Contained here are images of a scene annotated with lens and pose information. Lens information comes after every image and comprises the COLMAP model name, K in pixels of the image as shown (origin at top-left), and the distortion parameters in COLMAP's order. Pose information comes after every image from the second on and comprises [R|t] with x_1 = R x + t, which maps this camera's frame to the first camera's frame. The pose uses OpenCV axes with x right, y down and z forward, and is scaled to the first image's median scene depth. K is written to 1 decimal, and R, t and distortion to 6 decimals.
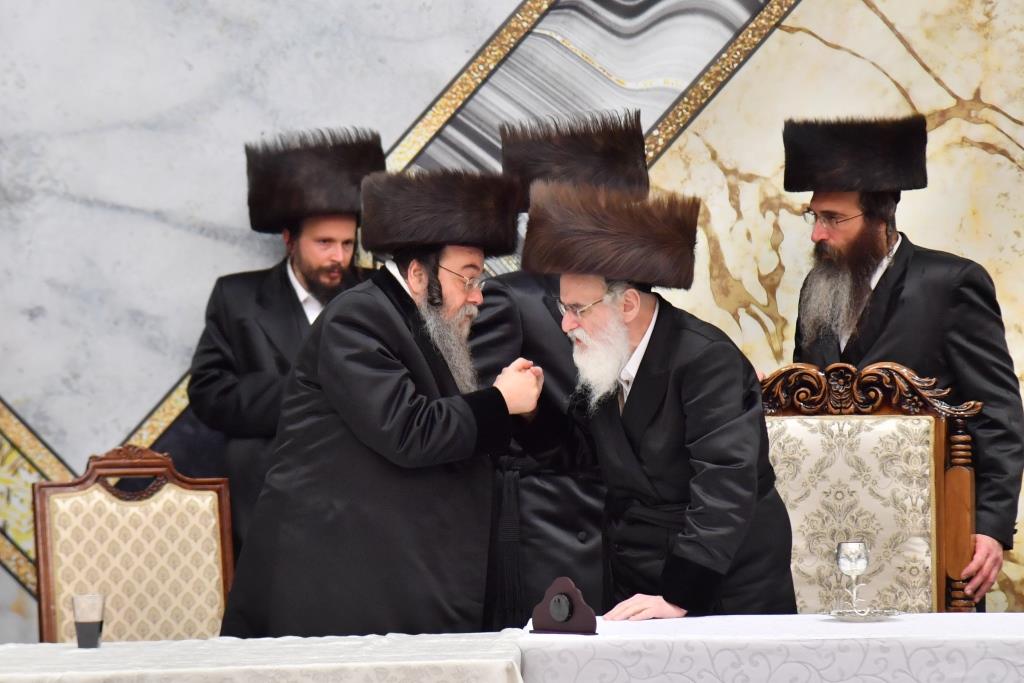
lens RADIAL K [[5410.1, 0, 527.5], [0, 5410.1, 388.5], [0, 0, 1]] dist [1.444079, 0.000000]
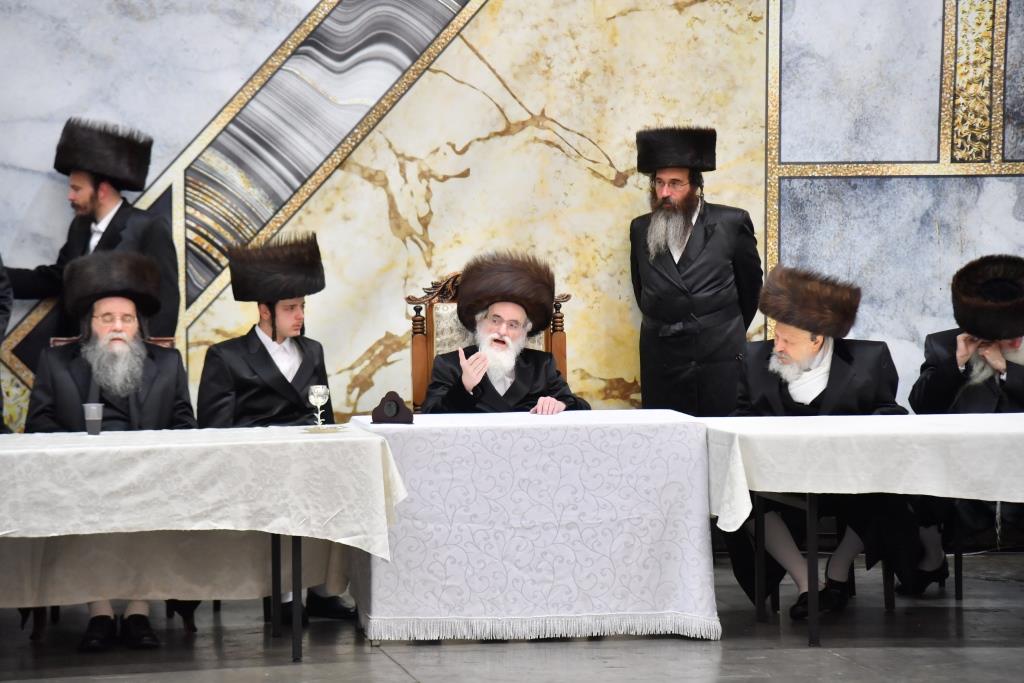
lens RADIAL K [[3538.3, 0, 513.4], [0, 3538.3, 366.8], [0, 0, 1]] dist [1.497353, 0.000000]
pose [[0.981850, -0.003040, 0.189634, -0.138400], [-0.000793, 0.999797, 0.020137, 0.003565], [-0.189656, -0.019922, 0.981648, -0.094576]]
